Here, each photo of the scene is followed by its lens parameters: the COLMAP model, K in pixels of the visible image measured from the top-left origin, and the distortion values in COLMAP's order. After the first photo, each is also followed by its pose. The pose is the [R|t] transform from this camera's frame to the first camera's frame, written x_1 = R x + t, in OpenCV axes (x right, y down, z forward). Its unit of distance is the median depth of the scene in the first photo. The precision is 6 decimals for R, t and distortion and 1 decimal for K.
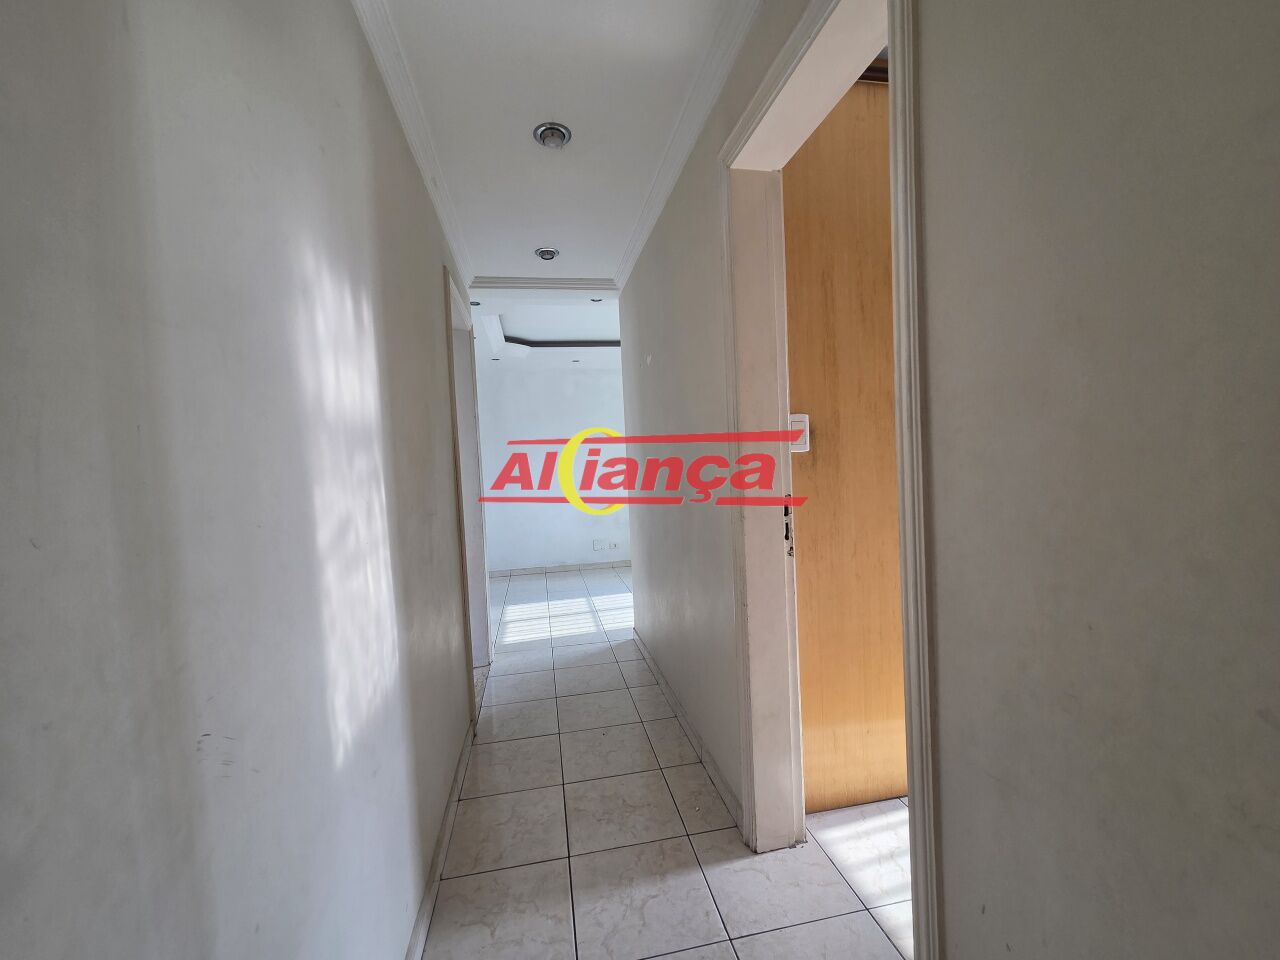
lens RADIAL K [[524.1, 0, 639.8], [0, 524.1, 471.6], [0, 0, 1]] dist [0.003578, -0.000872]
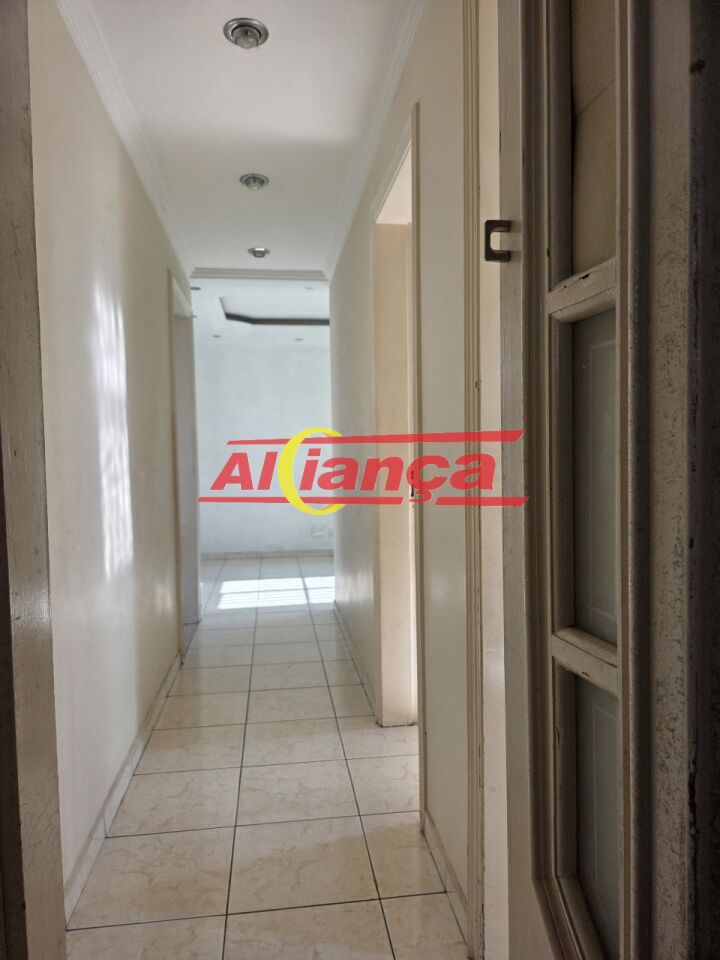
lens RADIAL K [[641.6, 0, 364.5], [0, 641.6, 487.5], [0, 0, 1]] dist [0.066521, -0.061391]
pose [[0.997904, 0.044454, -0.047020, 0.128315], [-0.042860, 0.998489, 0.034381, 0.030483], [0.048478, -0.032293, 0.998302, -0.368294]]
